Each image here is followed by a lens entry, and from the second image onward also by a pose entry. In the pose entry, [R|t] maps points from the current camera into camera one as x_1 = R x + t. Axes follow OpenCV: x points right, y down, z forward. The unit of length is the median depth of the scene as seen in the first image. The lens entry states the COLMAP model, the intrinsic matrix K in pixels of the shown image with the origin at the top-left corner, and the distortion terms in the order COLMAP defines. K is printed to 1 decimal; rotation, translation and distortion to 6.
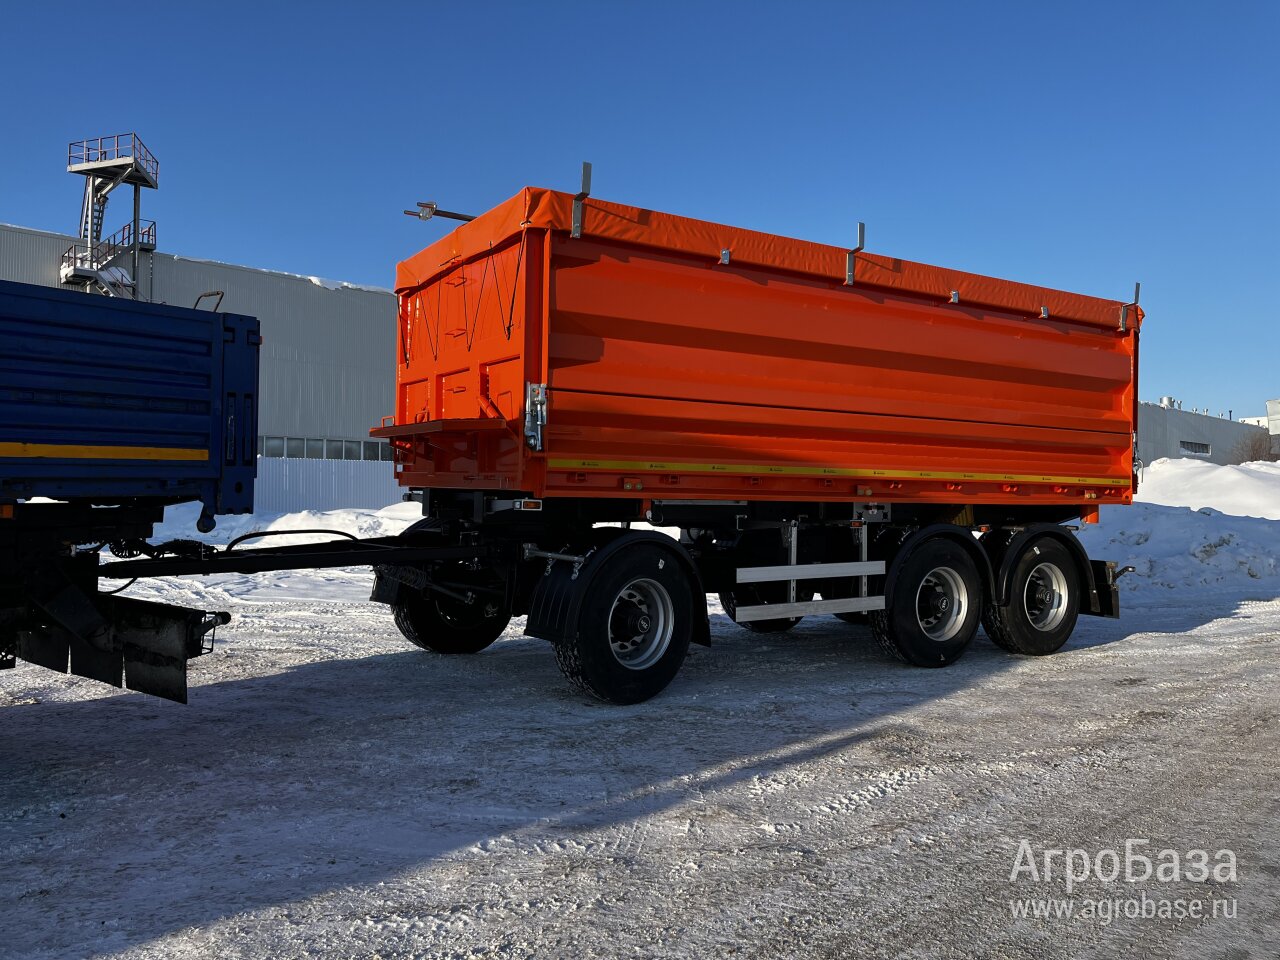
lens RADIAL K [[960.9, 0, 640.0], [0, 960.9, 480.0], [0, 0, 1]] dist [0.034225, -0.008642]
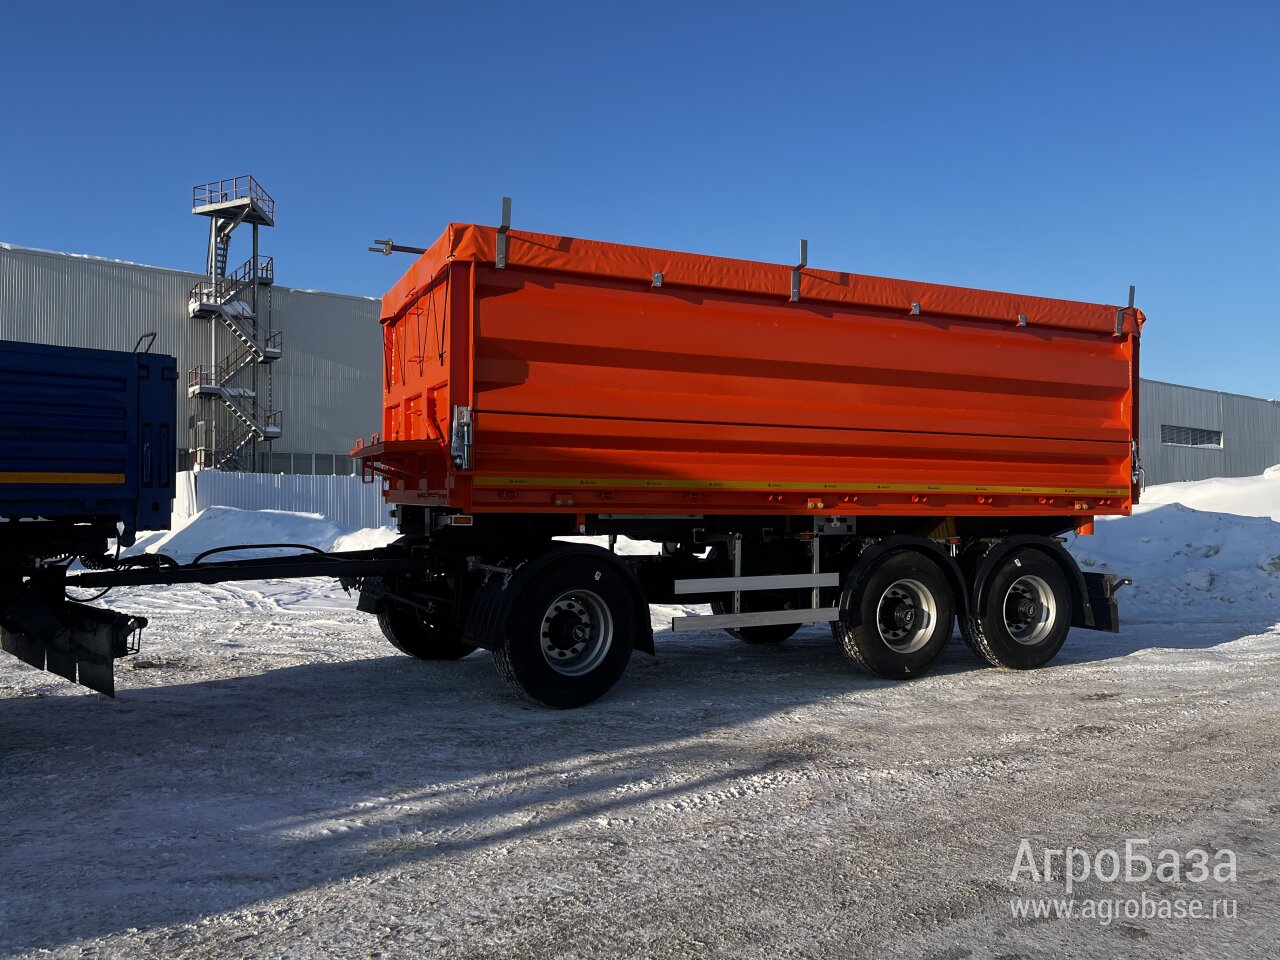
lens RADIAL K [[959.1, 0, 632.9], [0, 959.1, 499.8], [0, 0, 1]] dist [0.044961, -0.042848]
pose [[0.991437, -0.009566, -0.130237, 0.193719], [0.010338, 0.999933, 0.005258, -0.000412], [0.130178, -0.006560, 0.991469, -0.031084]]
